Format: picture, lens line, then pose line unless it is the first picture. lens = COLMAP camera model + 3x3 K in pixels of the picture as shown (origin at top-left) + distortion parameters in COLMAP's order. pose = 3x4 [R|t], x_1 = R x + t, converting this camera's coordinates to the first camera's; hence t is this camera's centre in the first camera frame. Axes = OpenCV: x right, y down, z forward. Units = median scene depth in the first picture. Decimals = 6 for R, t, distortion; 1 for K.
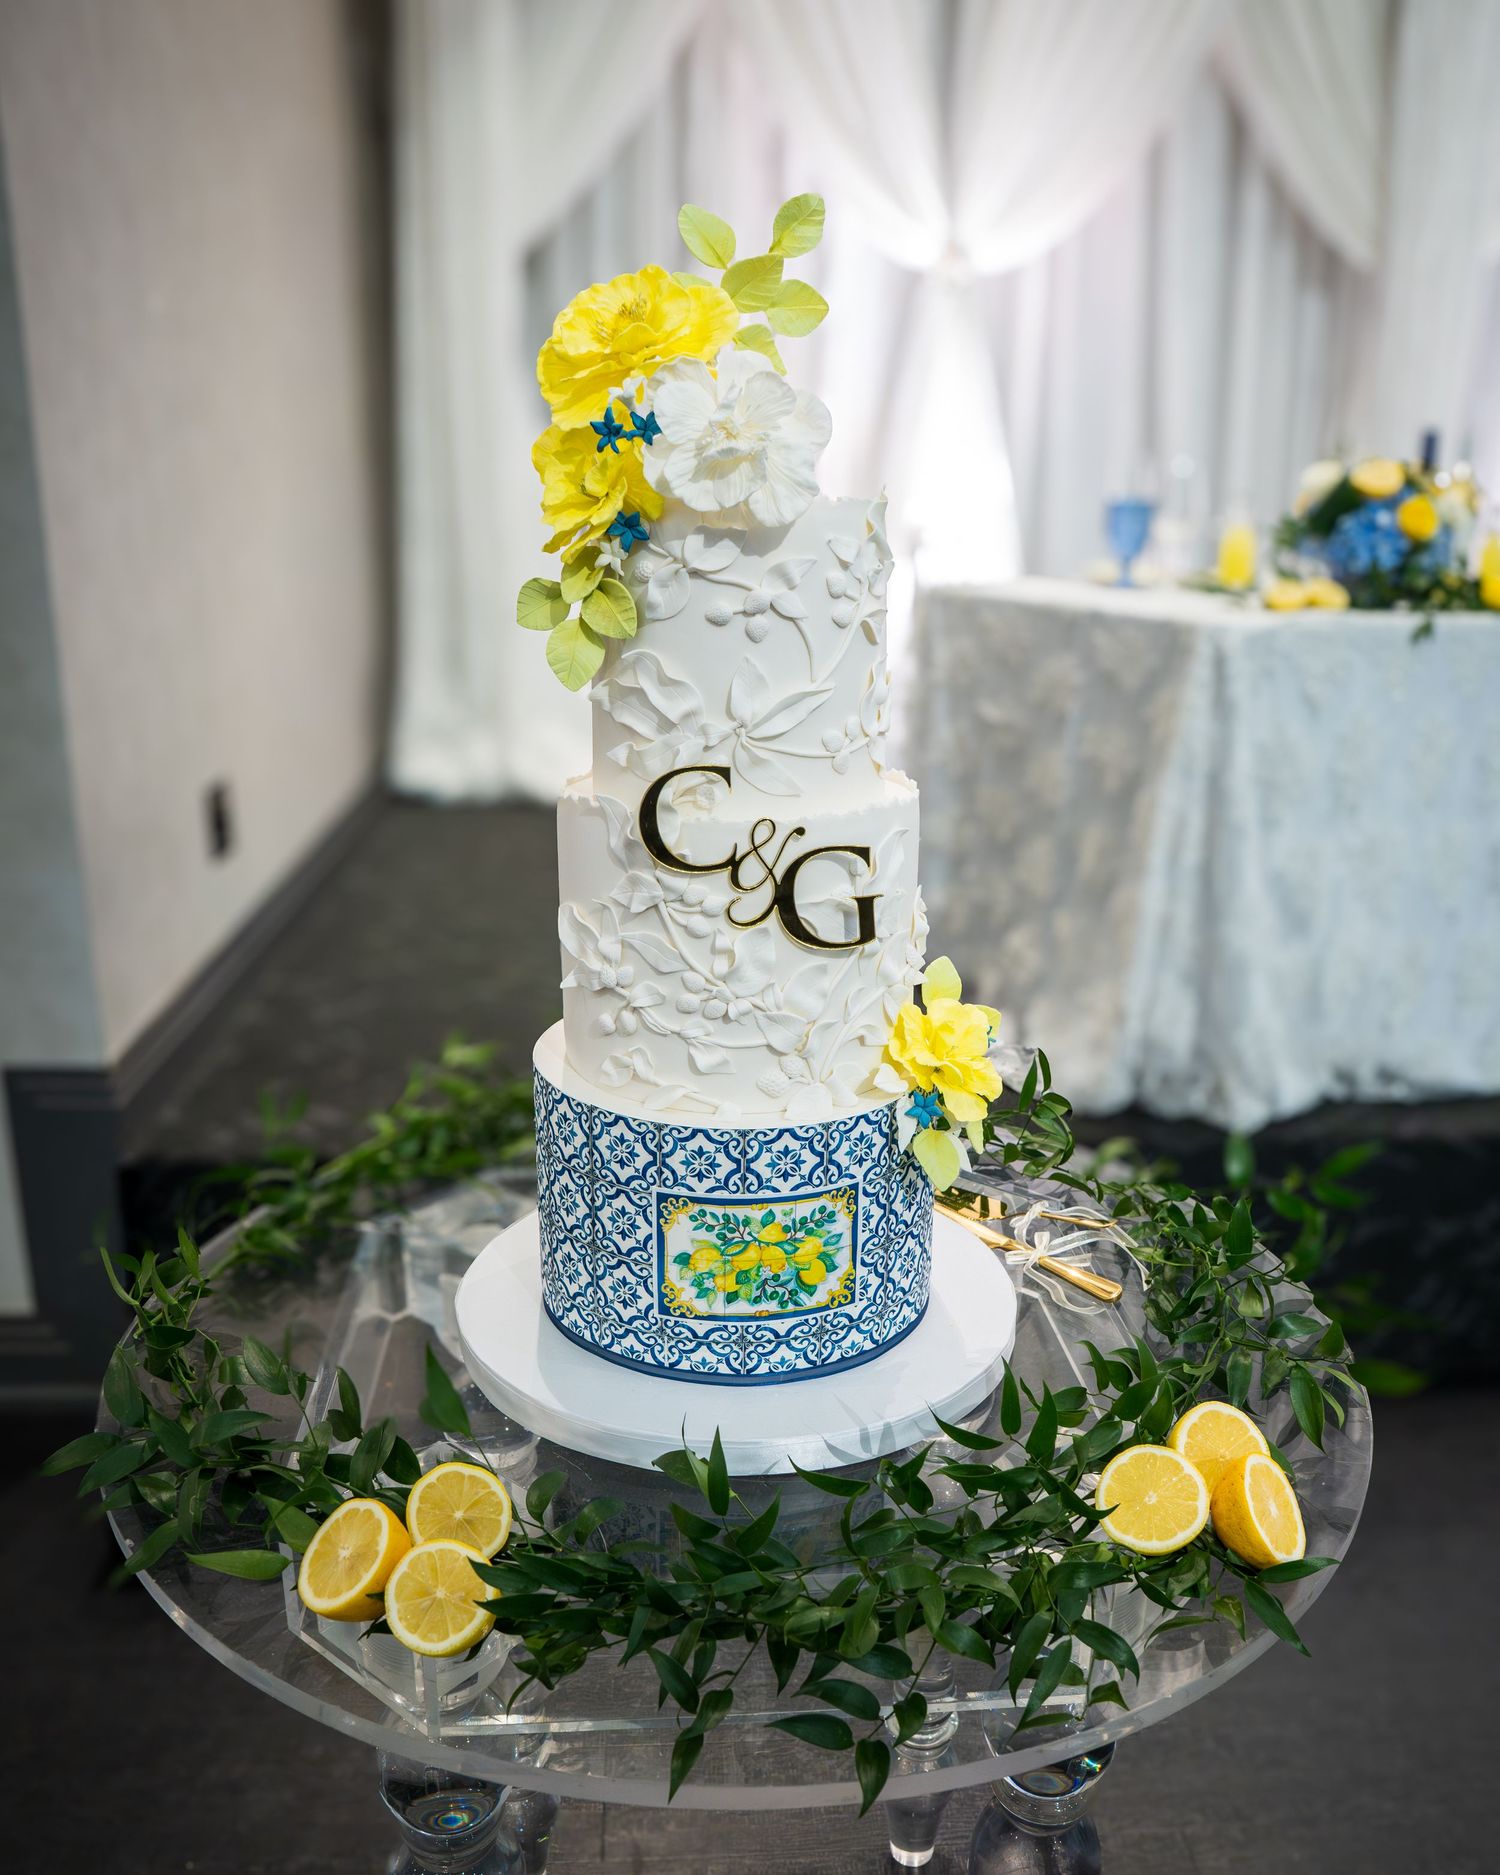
lens RADIAL K [[1520.9, 0, 747.2], [0, 1520.9, 915.6], [0, 0, 1]] dist [-0.097574, 0.055899]
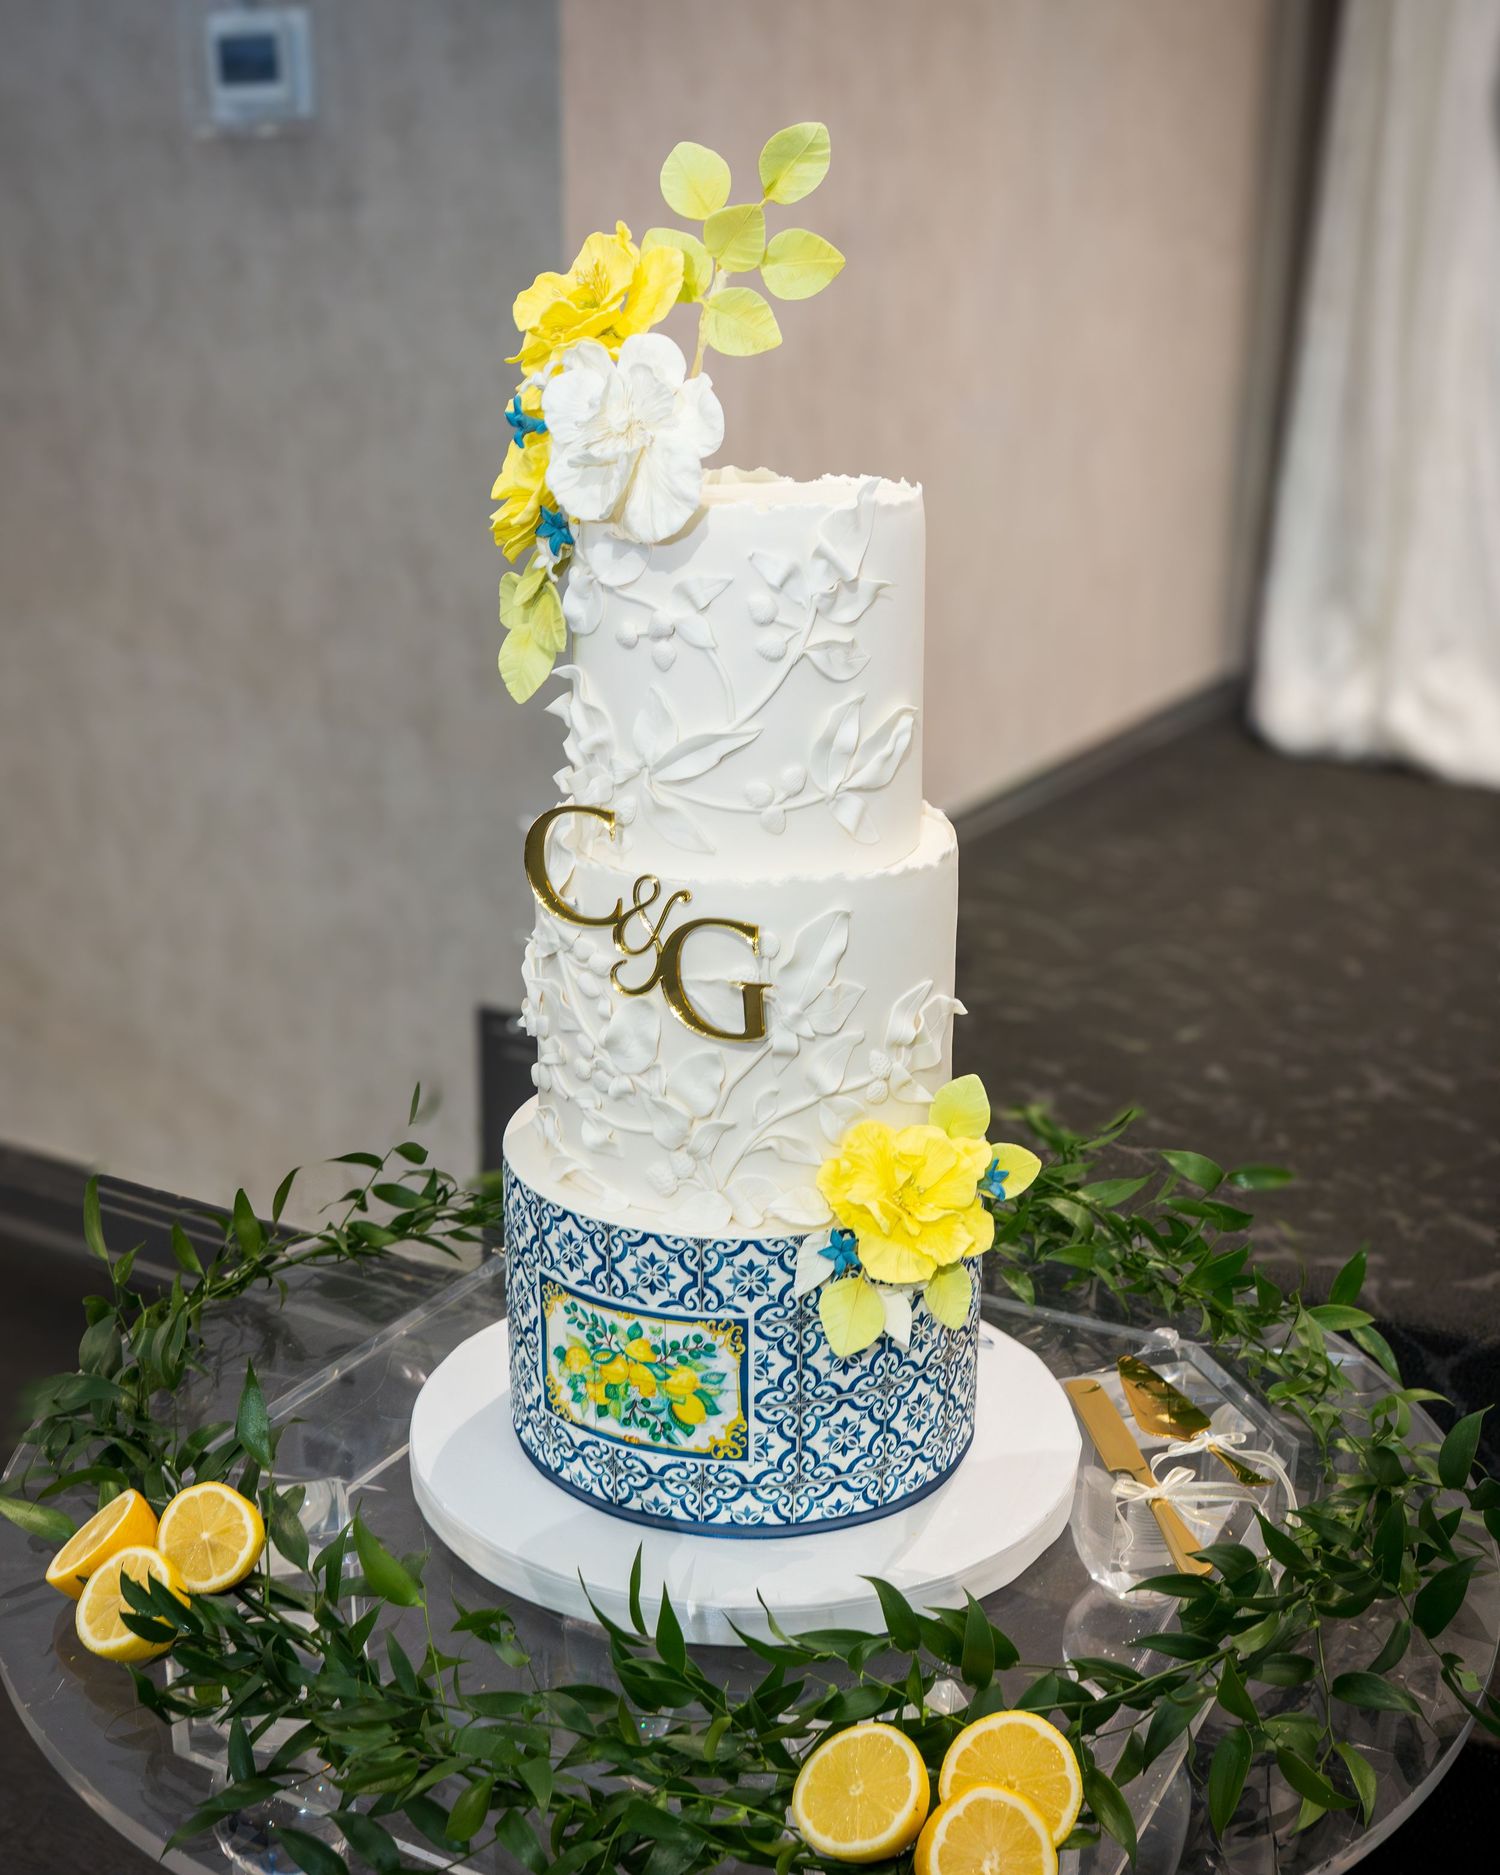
lens RADIAL K [[2136.4, 0, 750.0], [0, 2136.4, 937.5], [0, 0, 1]] dist [-0.085186, 0.340571]
pose [[0.841613, 0.159555, -0.515974, 0.657489], [-0.143588, 0.987085, 0.071028, -0.116972], [0.520643, 0.014309, 0.853654, -0.005065]]
